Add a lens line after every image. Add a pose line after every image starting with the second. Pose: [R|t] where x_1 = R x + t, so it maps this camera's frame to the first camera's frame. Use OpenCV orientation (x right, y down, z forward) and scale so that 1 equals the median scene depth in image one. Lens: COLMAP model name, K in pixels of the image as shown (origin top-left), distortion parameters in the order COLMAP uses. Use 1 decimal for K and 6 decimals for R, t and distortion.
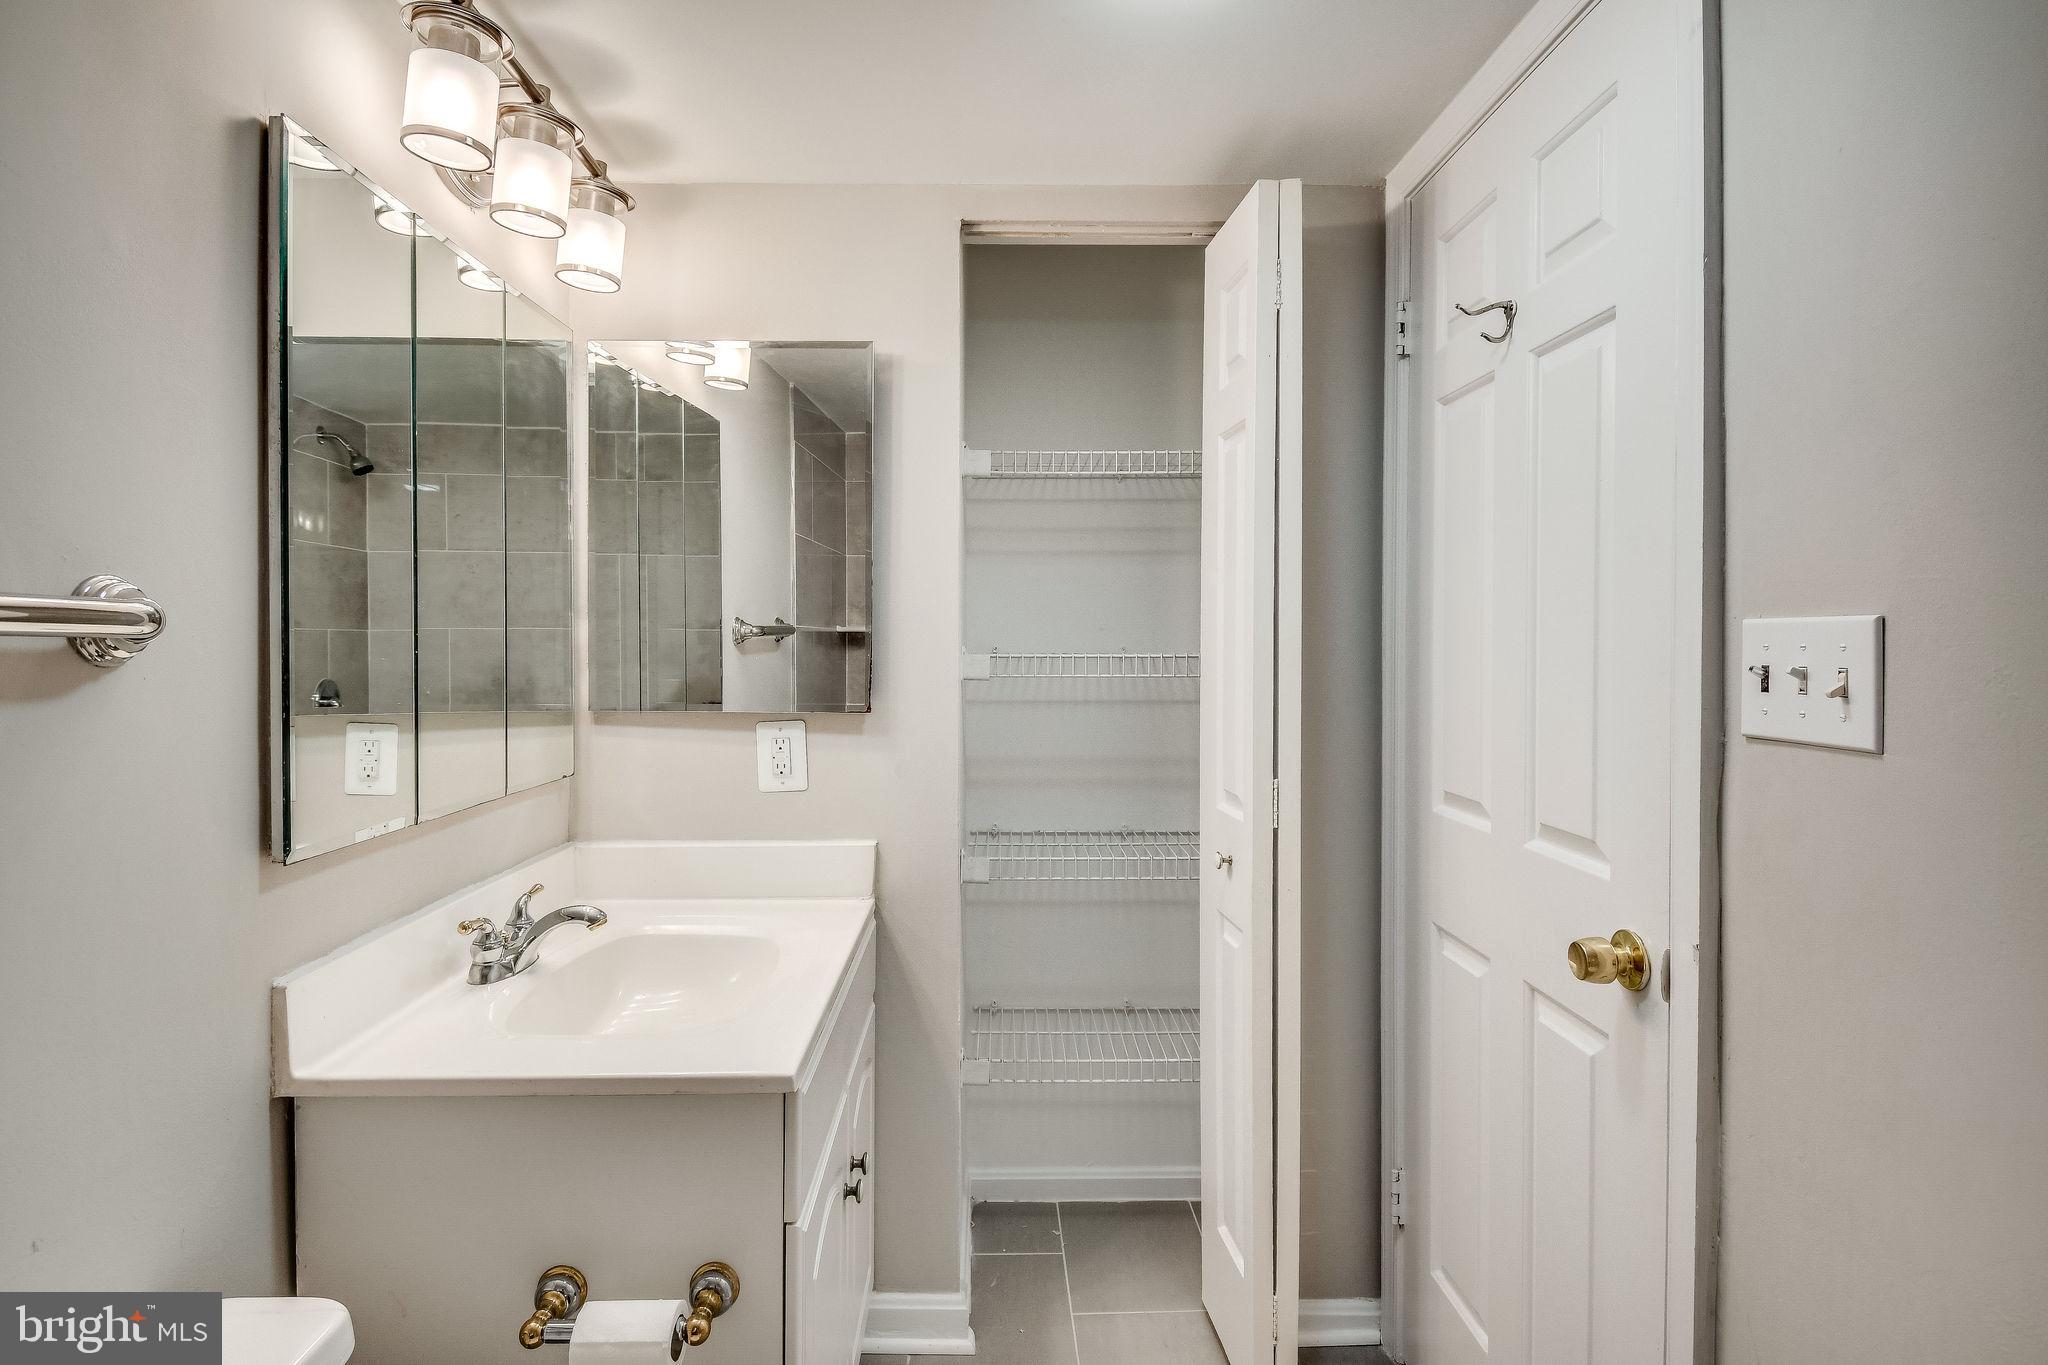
lens RADIAL K [[1075.5, 0, 1024.9], [0, 1075.5, 639.4], [0, 0, 1]] dist [0.026888, -0.023317]
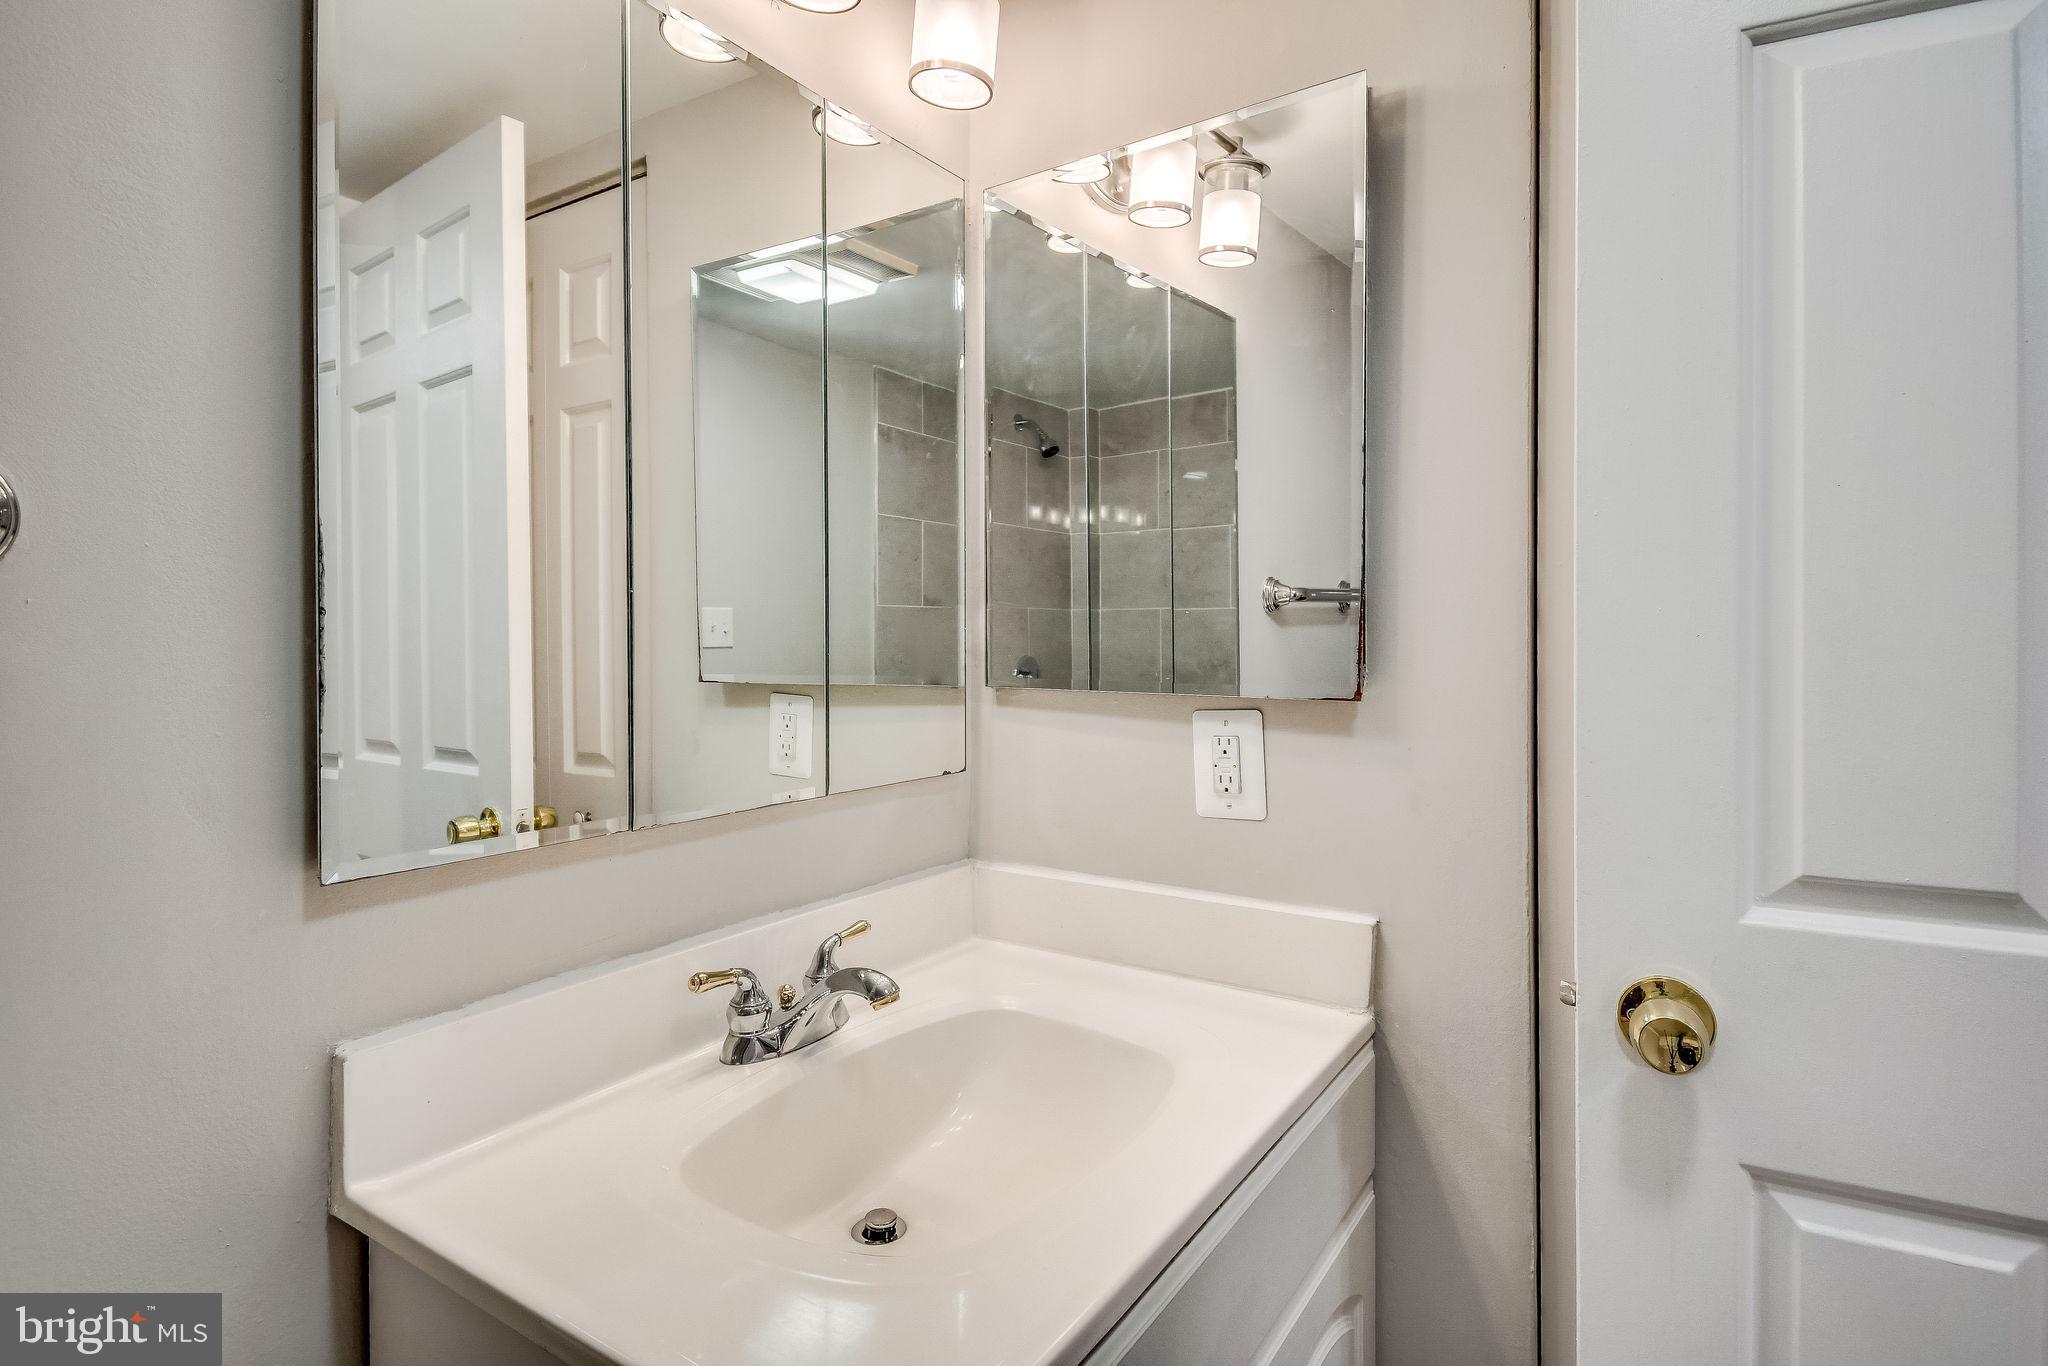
lens RADIAL K [[1075.5, 0, 1024.9], [0, 1075.5, 639.9], [0, 0, 1]] dist [0.026888, -0.023317]
pose [[0.818725, -0.004592, -0.574167, 0.045305], [0.007261, 0.999971, 0.002357, 0.032132], [0.574140, -0.006099, 0.818735, 0.407969]]
